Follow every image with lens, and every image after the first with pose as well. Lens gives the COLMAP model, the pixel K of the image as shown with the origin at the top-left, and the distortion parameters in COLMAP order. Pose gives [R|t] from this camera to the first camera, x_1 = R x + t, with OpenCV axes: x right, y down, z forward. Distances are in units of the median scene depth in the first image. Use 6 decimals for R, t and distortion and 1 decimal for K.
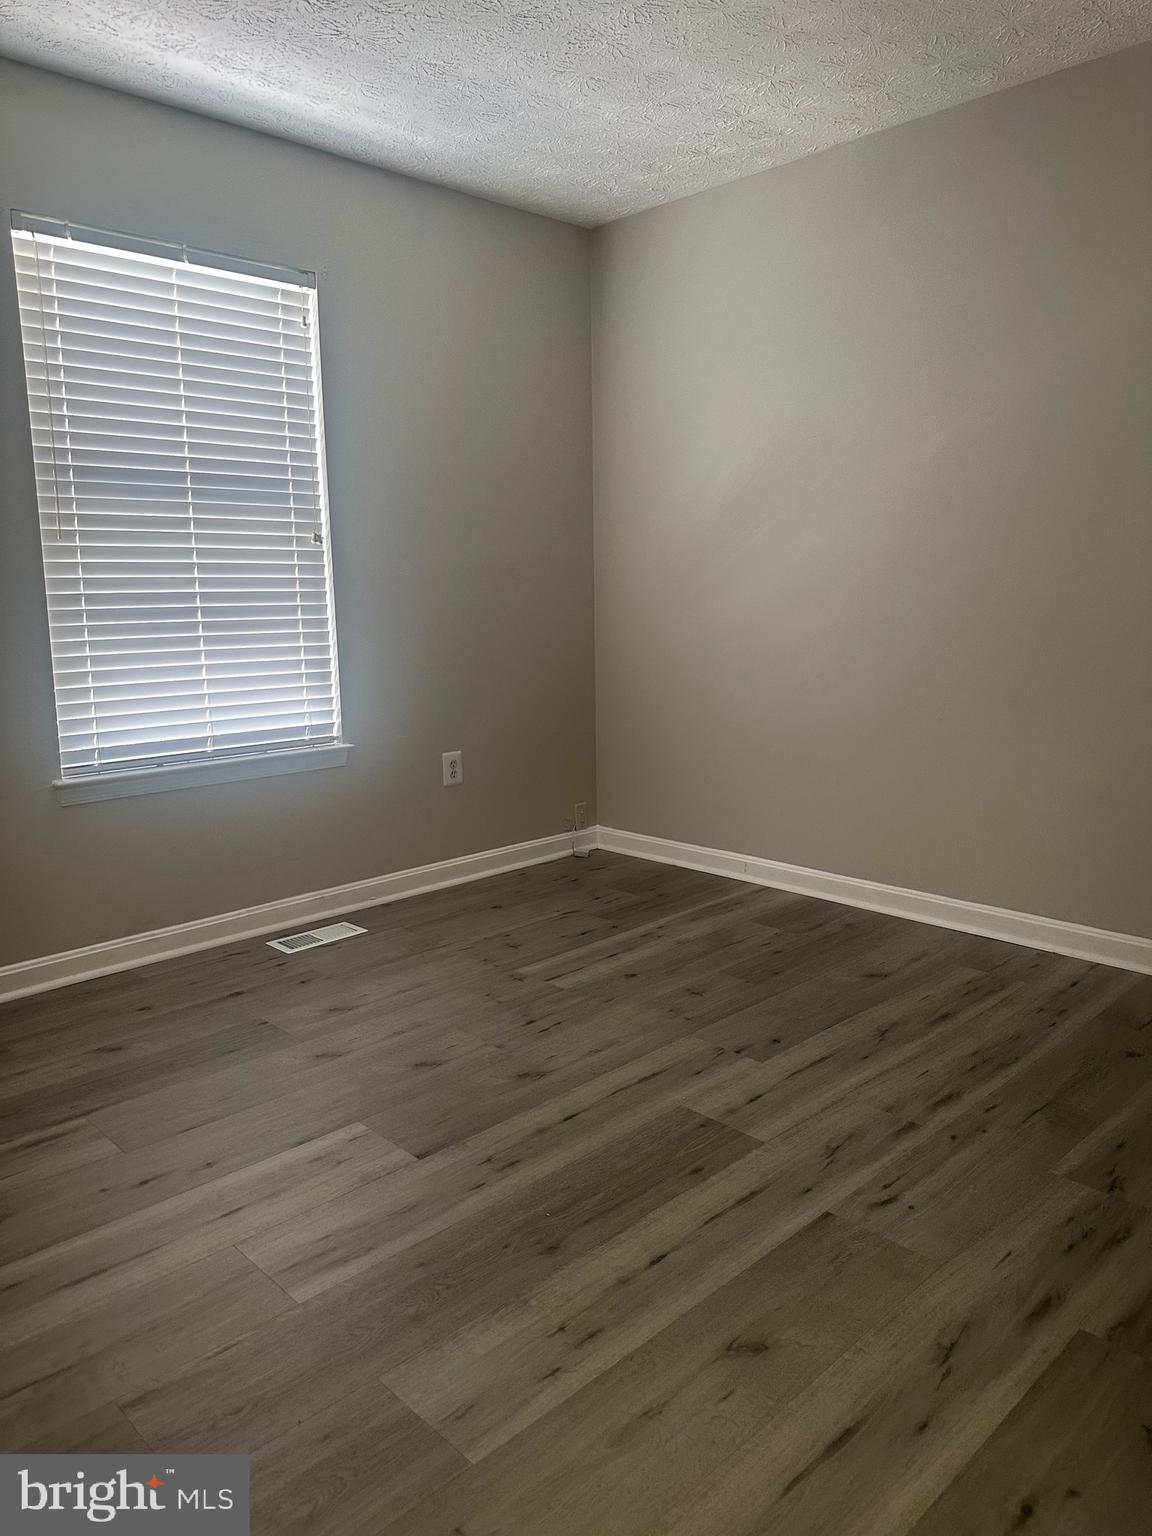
lens RADIAL K [[1077.4, 0, 577.6], [0, 1077.4, 772.8], [0, 0, 1]] dist [0.035274, -0.039626]
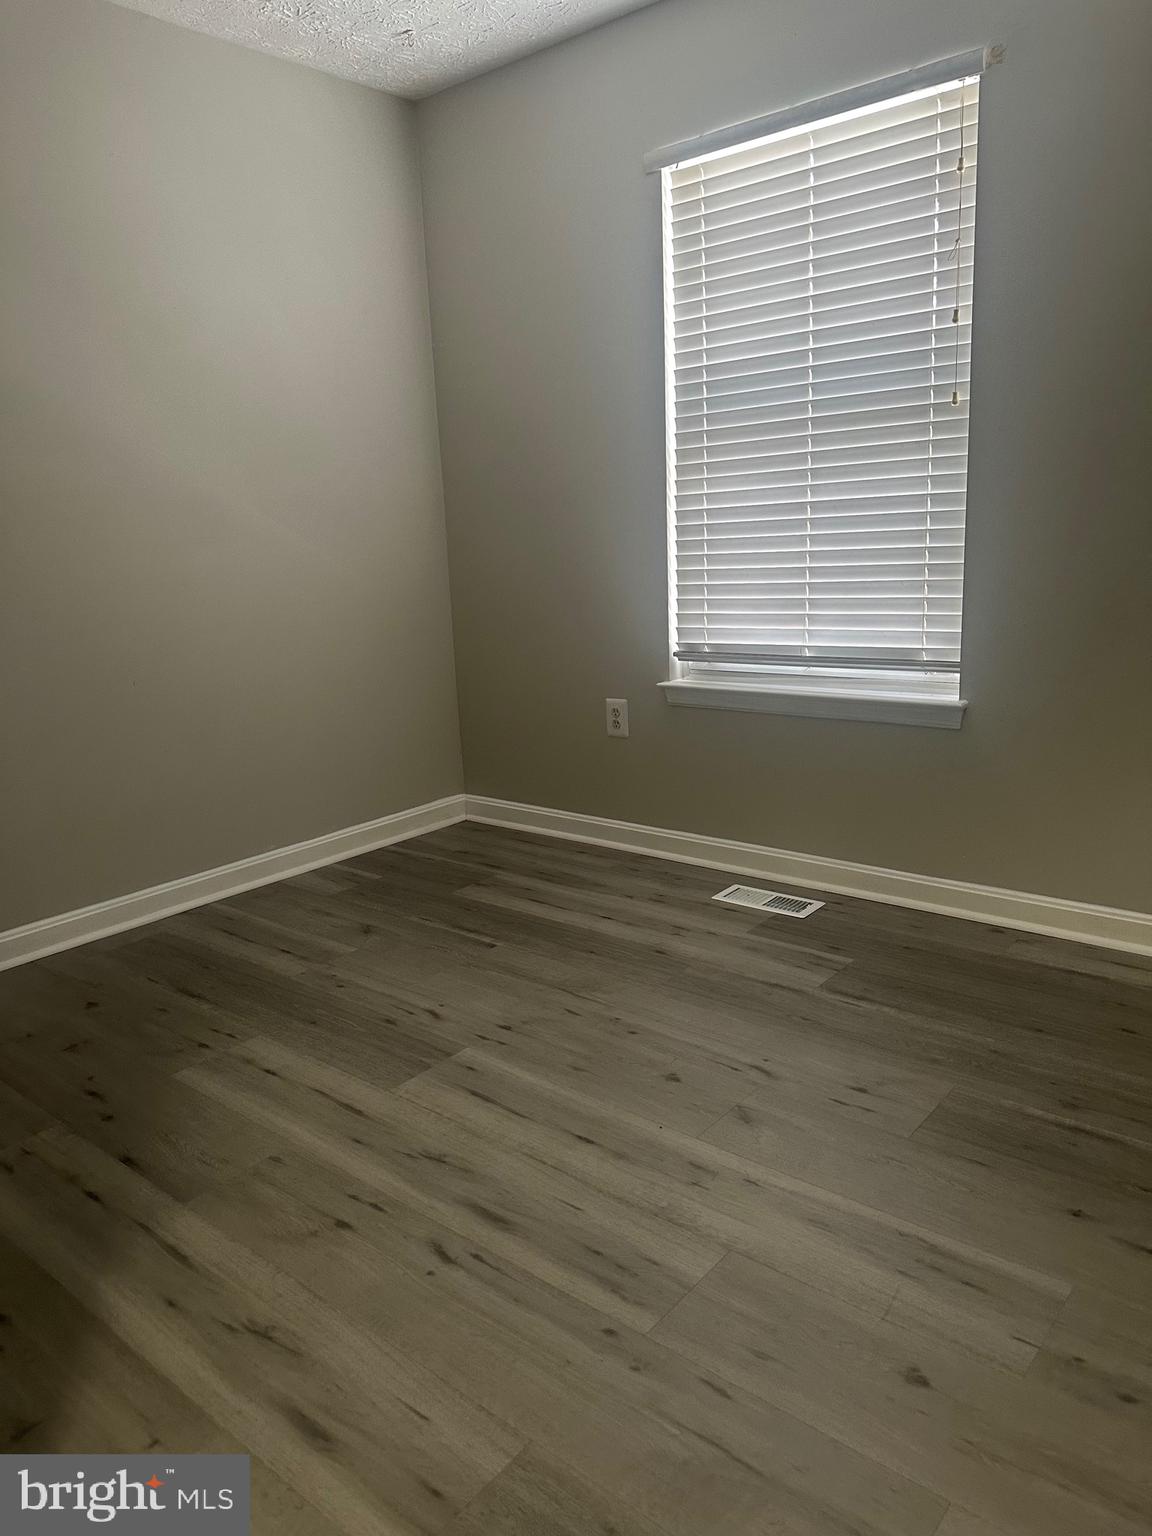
lens RADIAL K [[1077.4, 0, 577.6], [0, 1077.4, 772.8], [0, 0, 1]] dist [0.035274, -0.039626]
pose [[0.093526, 0.157545, -0.983073, 0.941765], [-0.160106, 0.976930, 0.141329, -0.096608], [0.982659, 0.144178, 0.116593, 0.839242]]
